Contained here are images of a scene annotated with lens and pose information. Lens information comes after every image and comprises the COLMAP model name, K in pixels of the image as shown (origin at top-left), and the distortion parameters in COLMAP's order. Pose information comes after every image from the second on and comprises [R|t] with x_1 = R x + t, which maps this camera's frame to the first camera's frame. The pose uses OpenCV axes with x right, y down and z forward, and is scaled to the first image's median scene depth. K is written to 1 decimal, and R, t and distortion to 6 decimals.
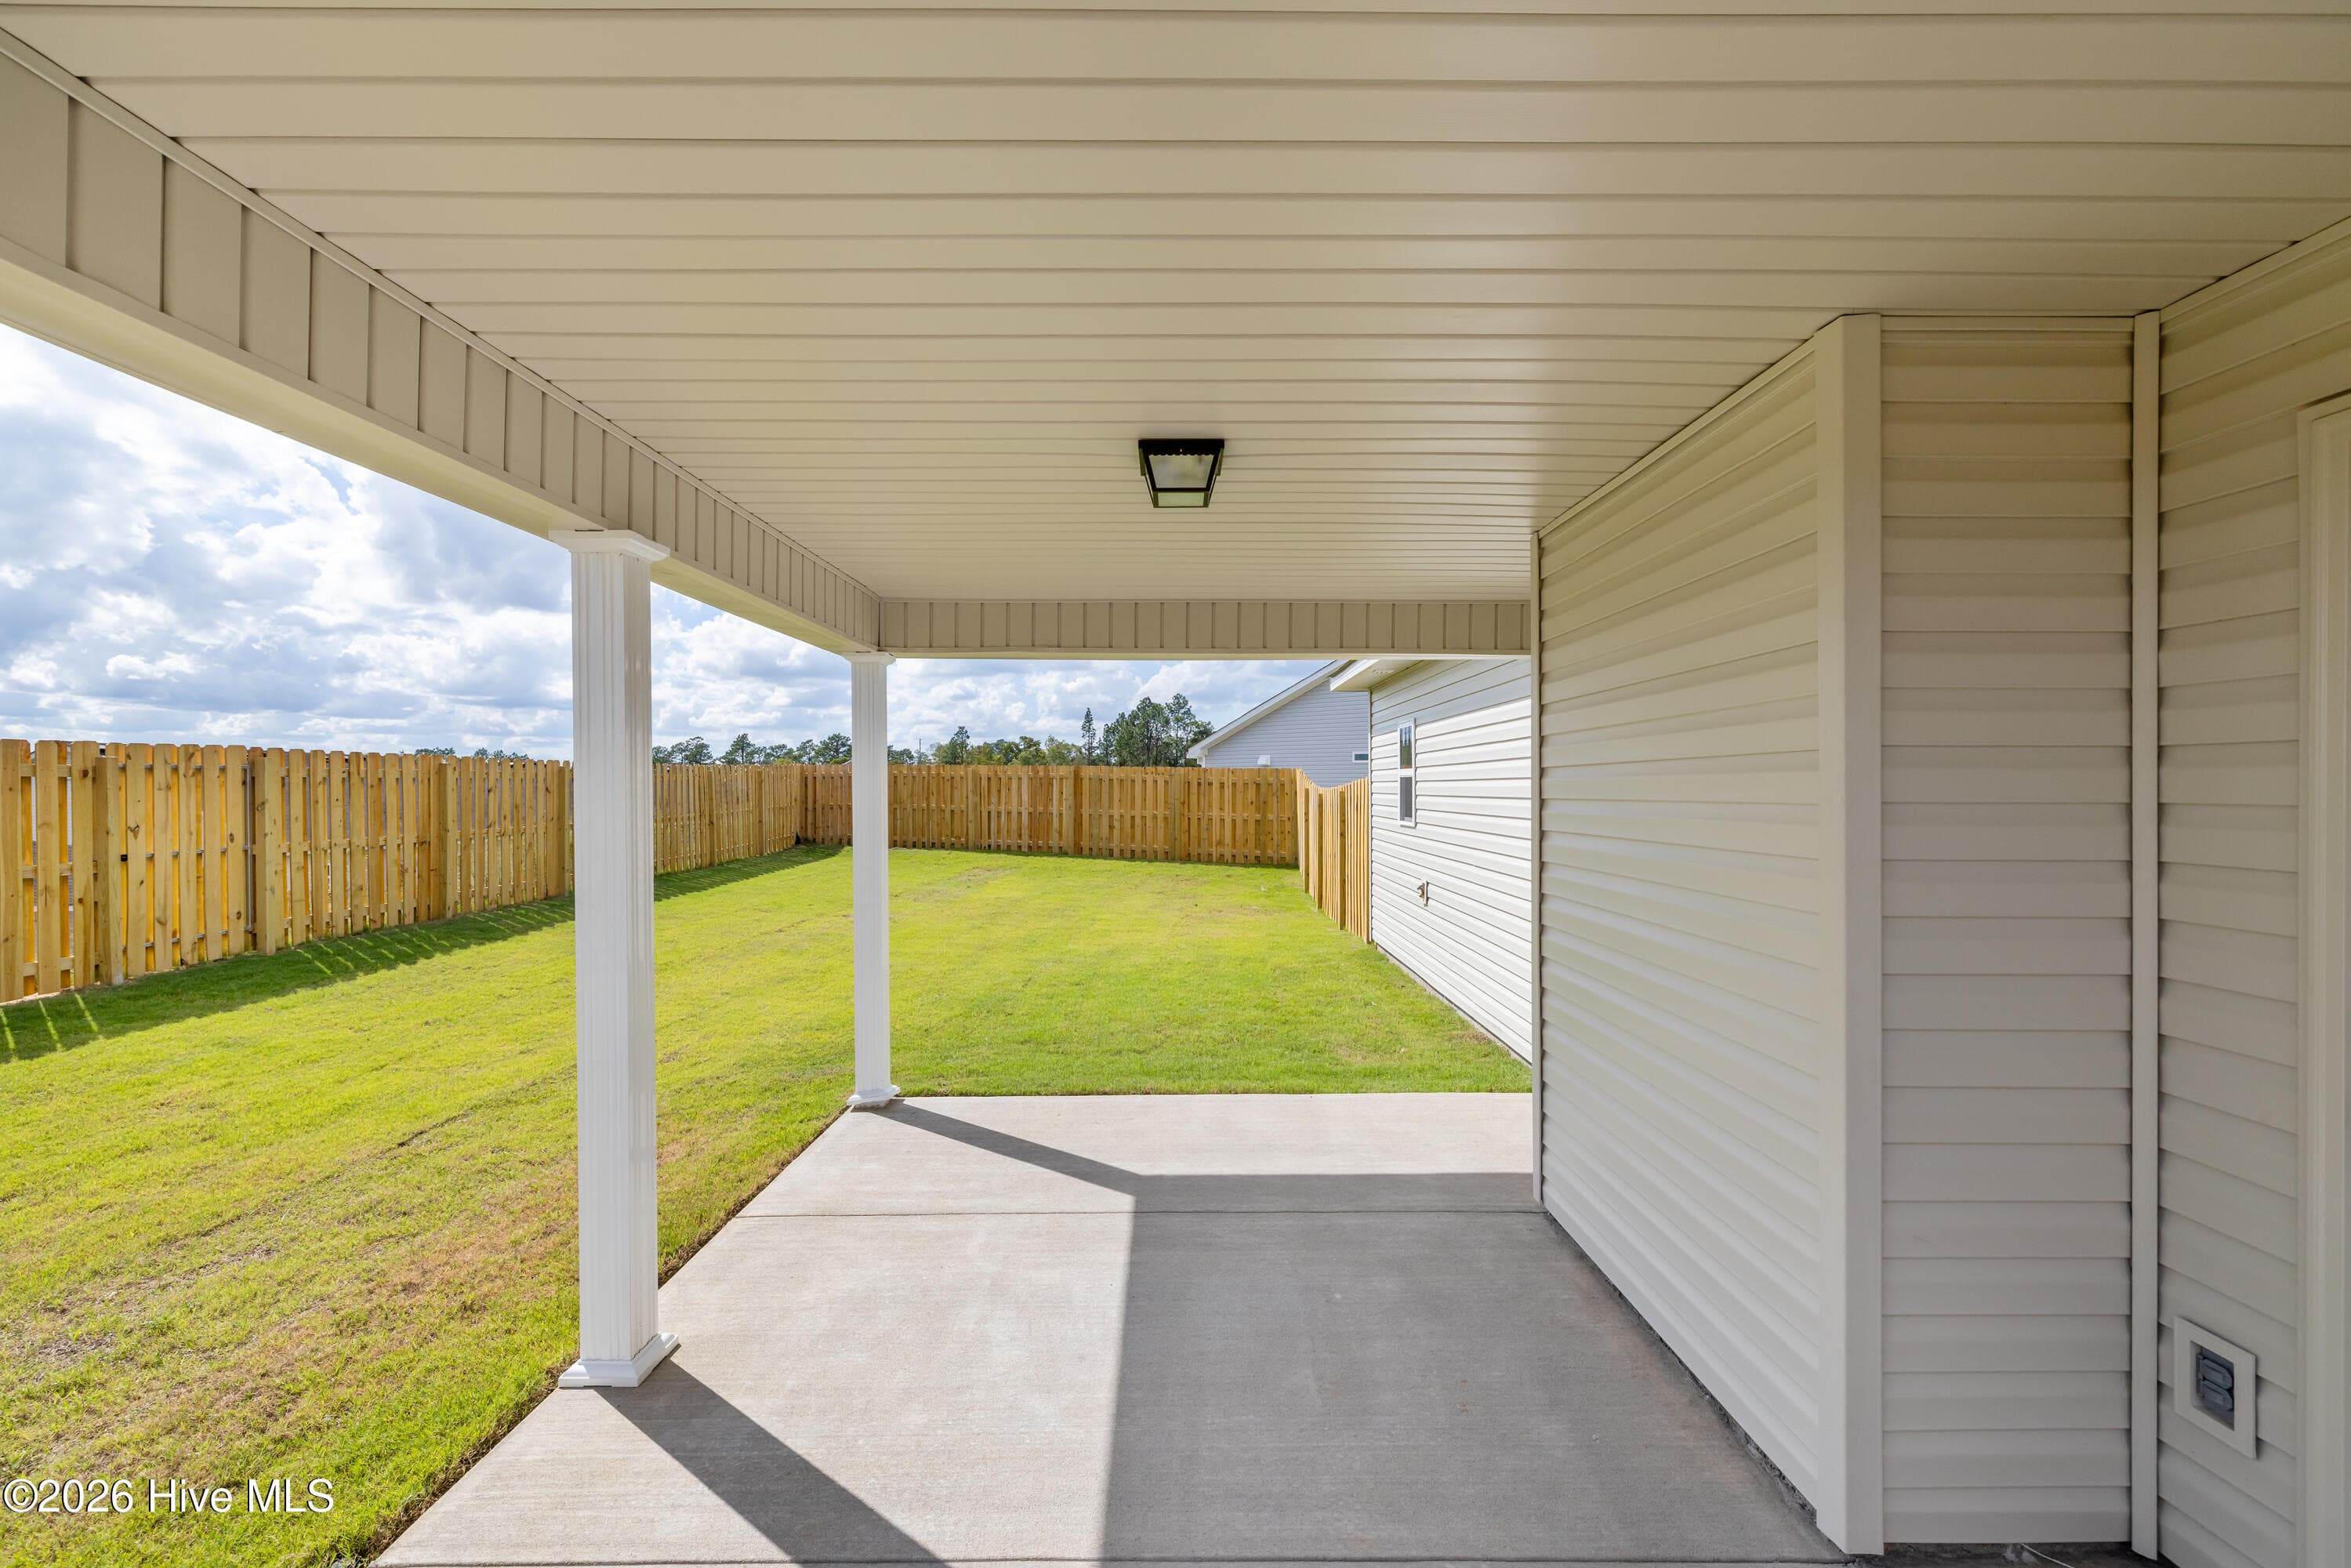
lens RADIAL K [[1021.6, 0, 1172.8], [0, 1021.6, 789.5], [0, 0, 1]] dist [-0.010039, 0.000561]
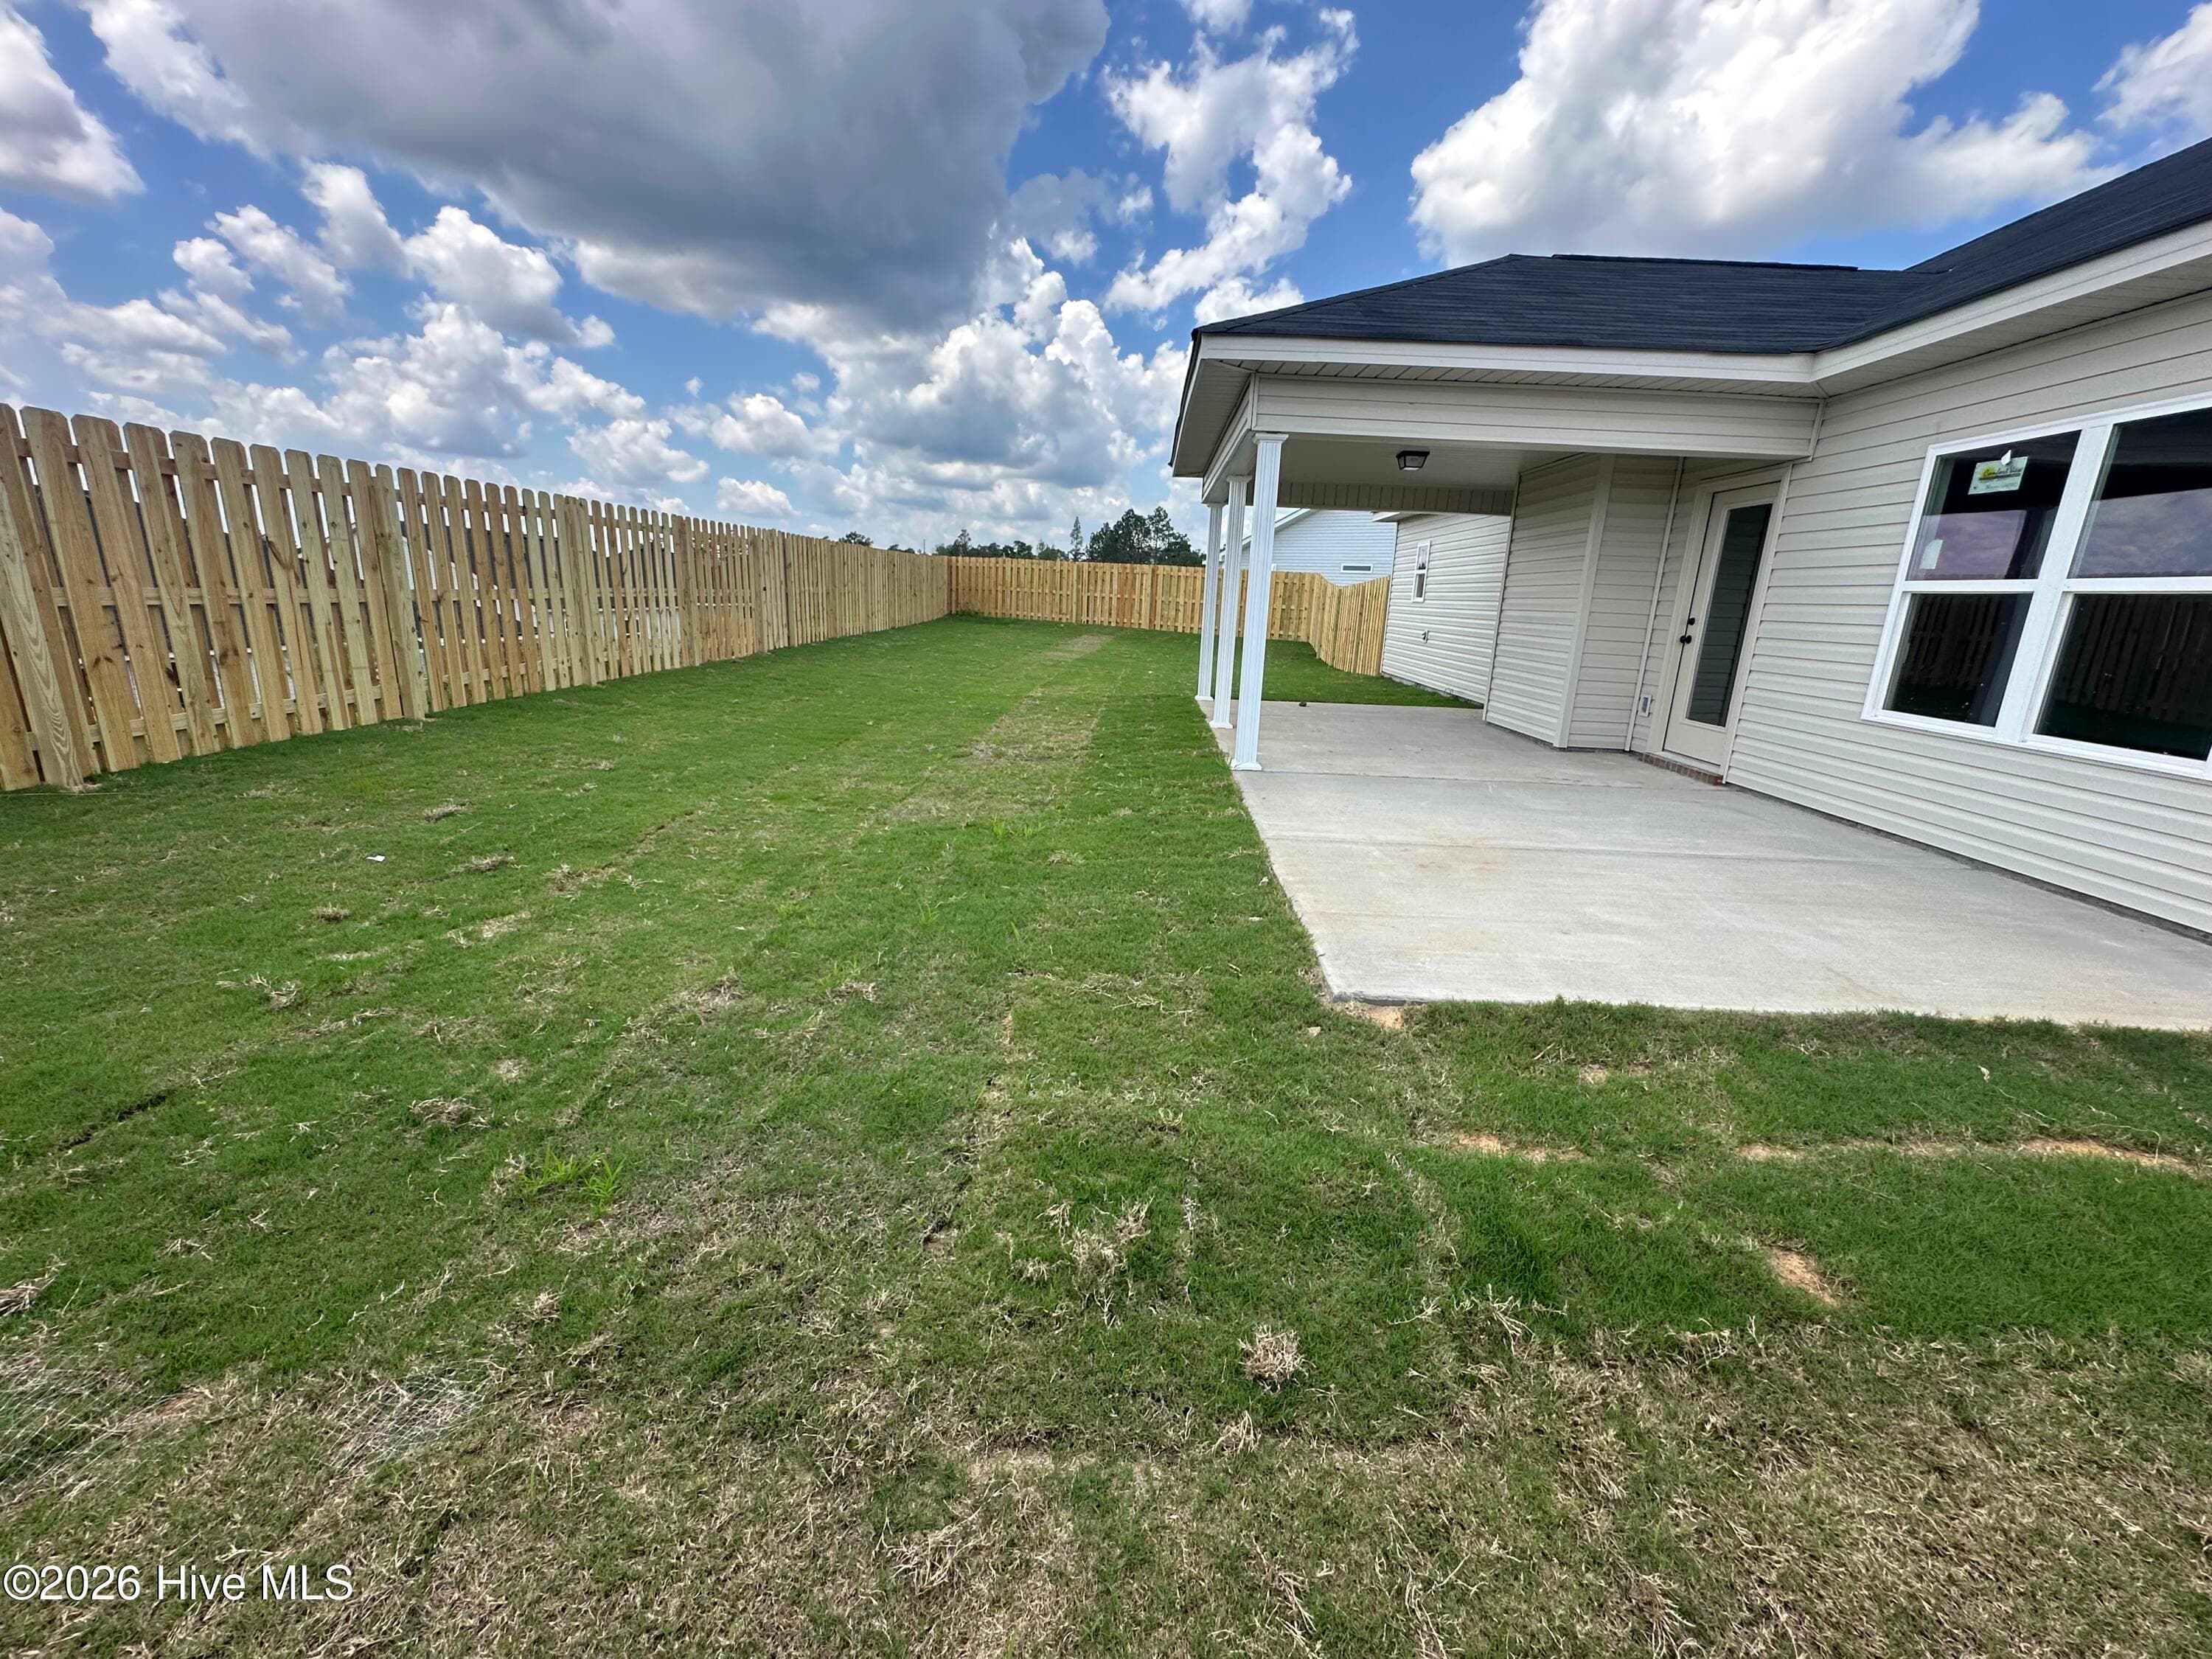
lens RADIAL K [[890.2, 0, 1103.2], [0, 890.2, 827.8], [0, 0, 1]] dist [-0.005440, 0.000033]
pose [[0.998521, 0.049216, -0.023087, -0.118543], [-0.041790, 0.966557, 0.253022, 0.019829], [0.034768, -0.251683, 0.967185, -0.285611]]
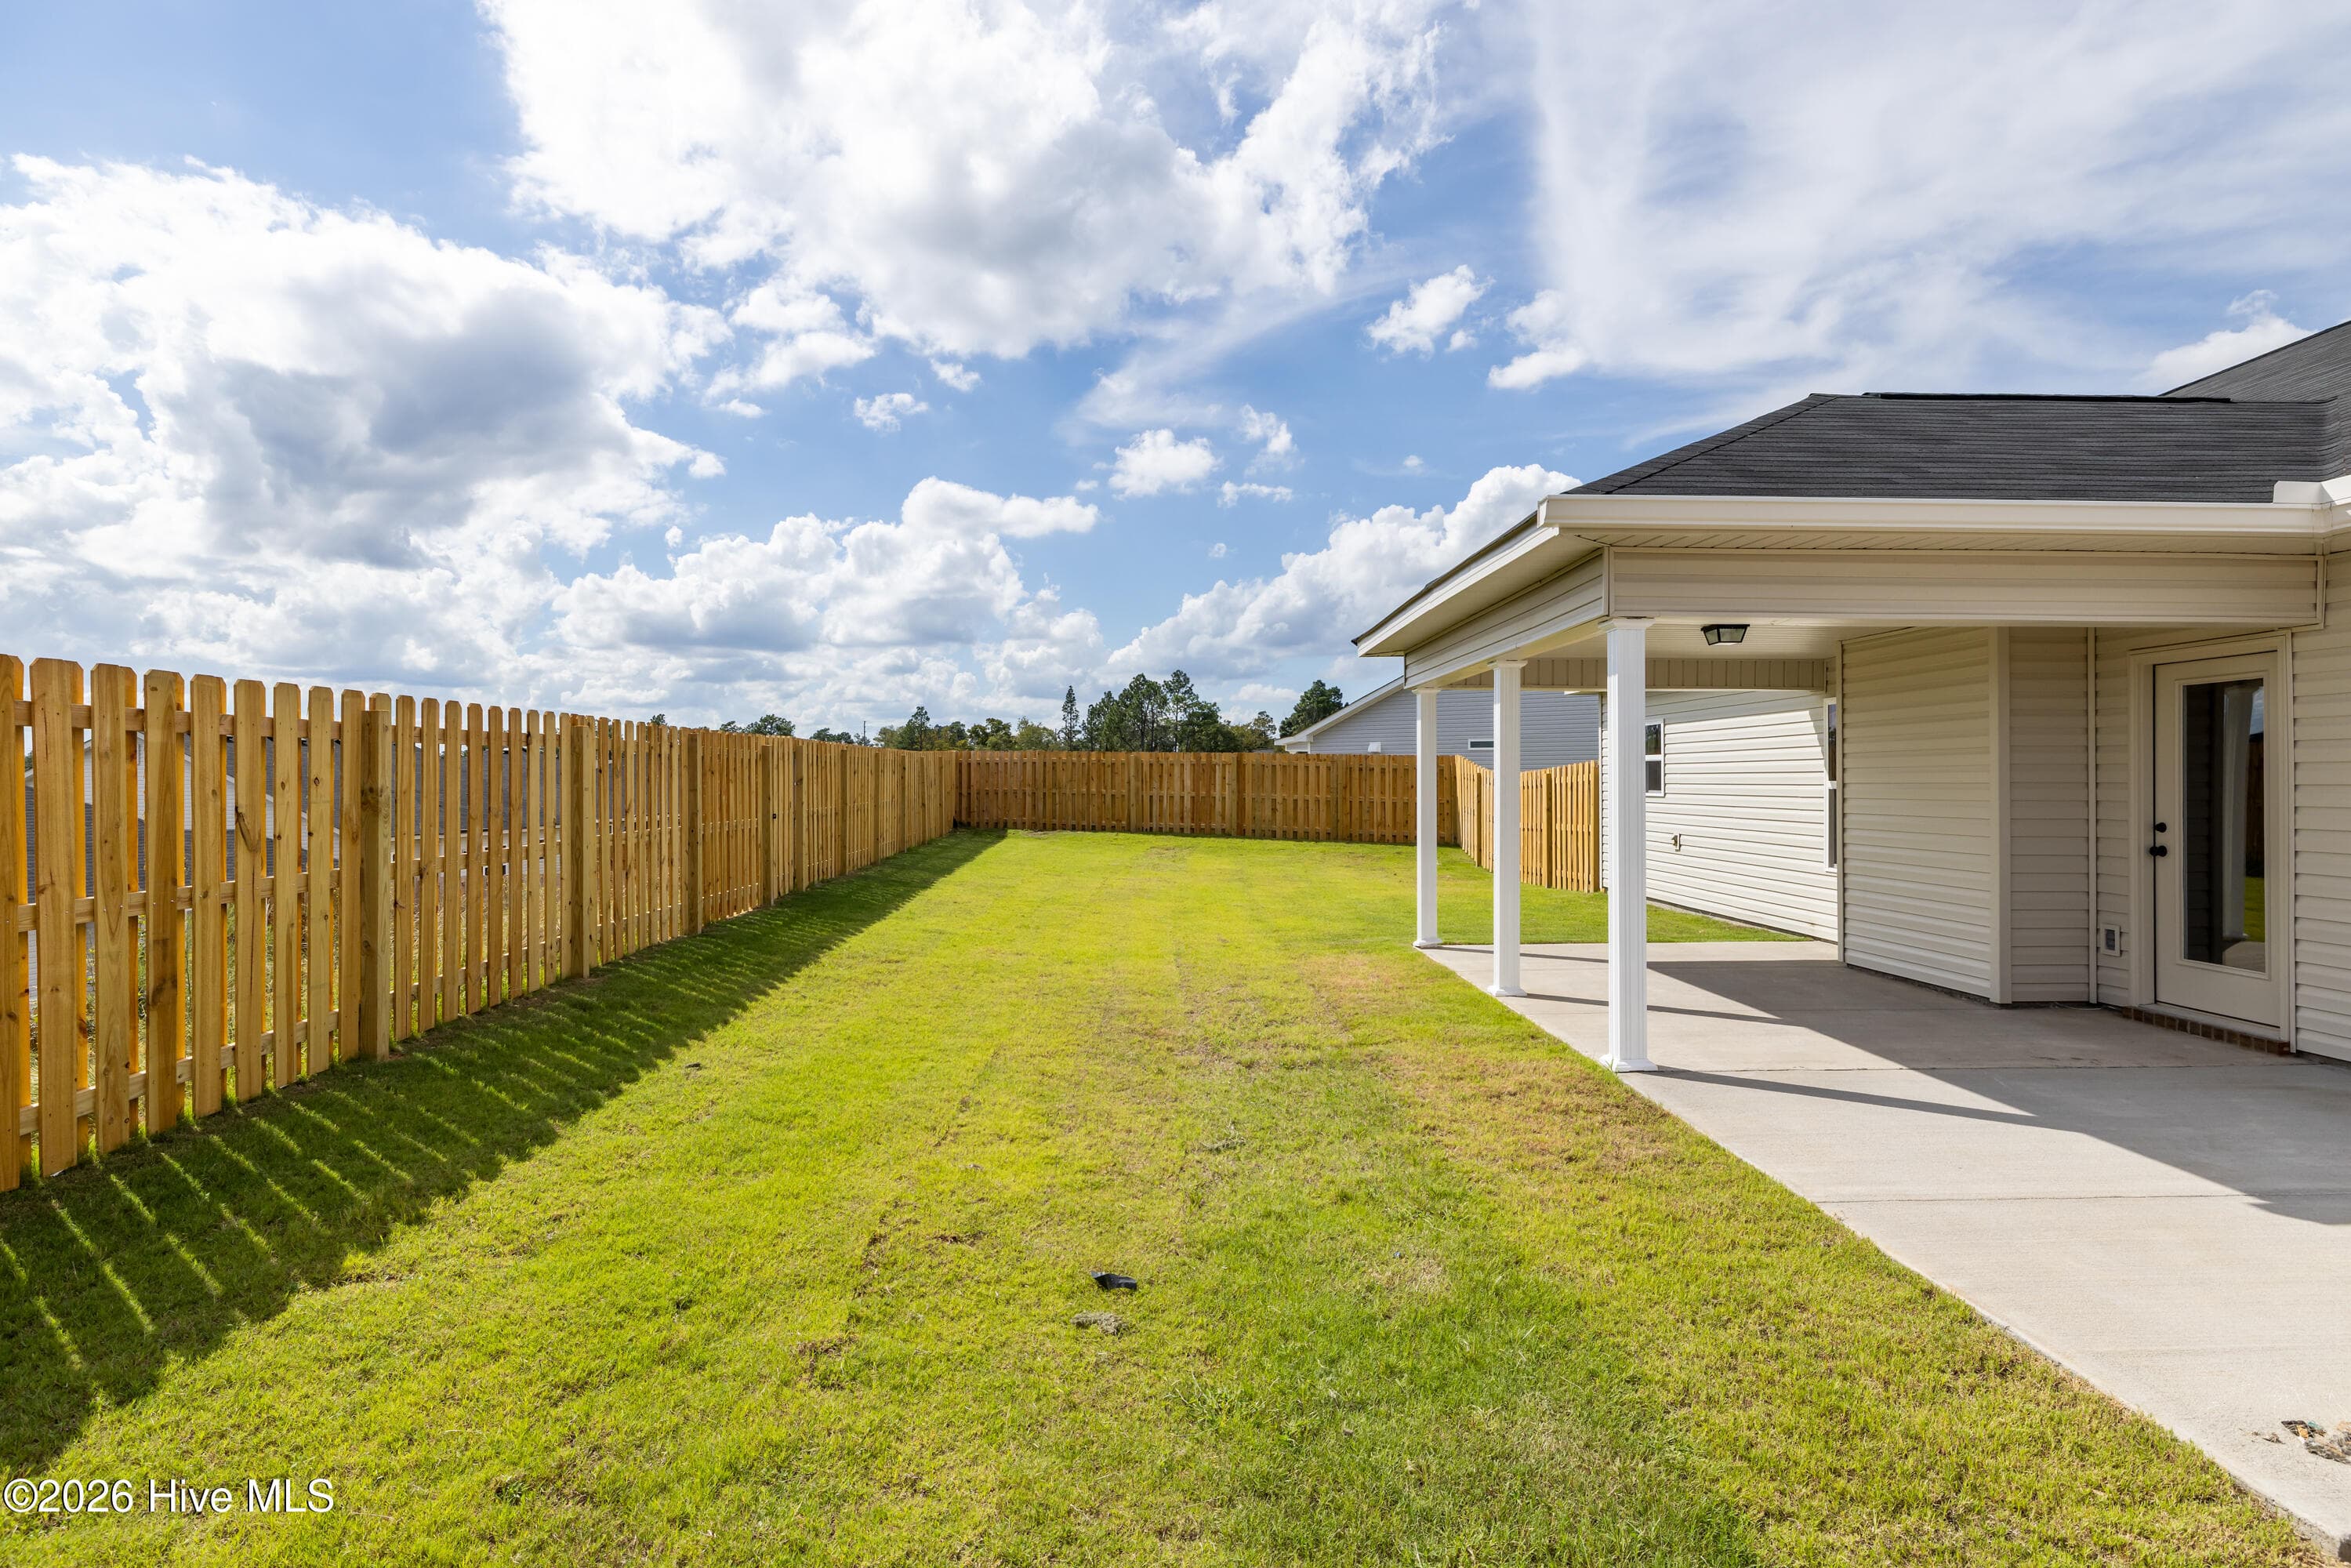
lens RADIAL K [[1218.7, 0, 1173.0], [0, 1218.7, 791.1], [0, 0, 1]] dist [0.009769, -0.004810]
pose [[0.999614, 0.001519, 0.027747, -0.198561], [-0.001740, 0.999967, 0.007957, 0.007115], [-0.027734, -0.008002, 0.999583, -0.269788]]
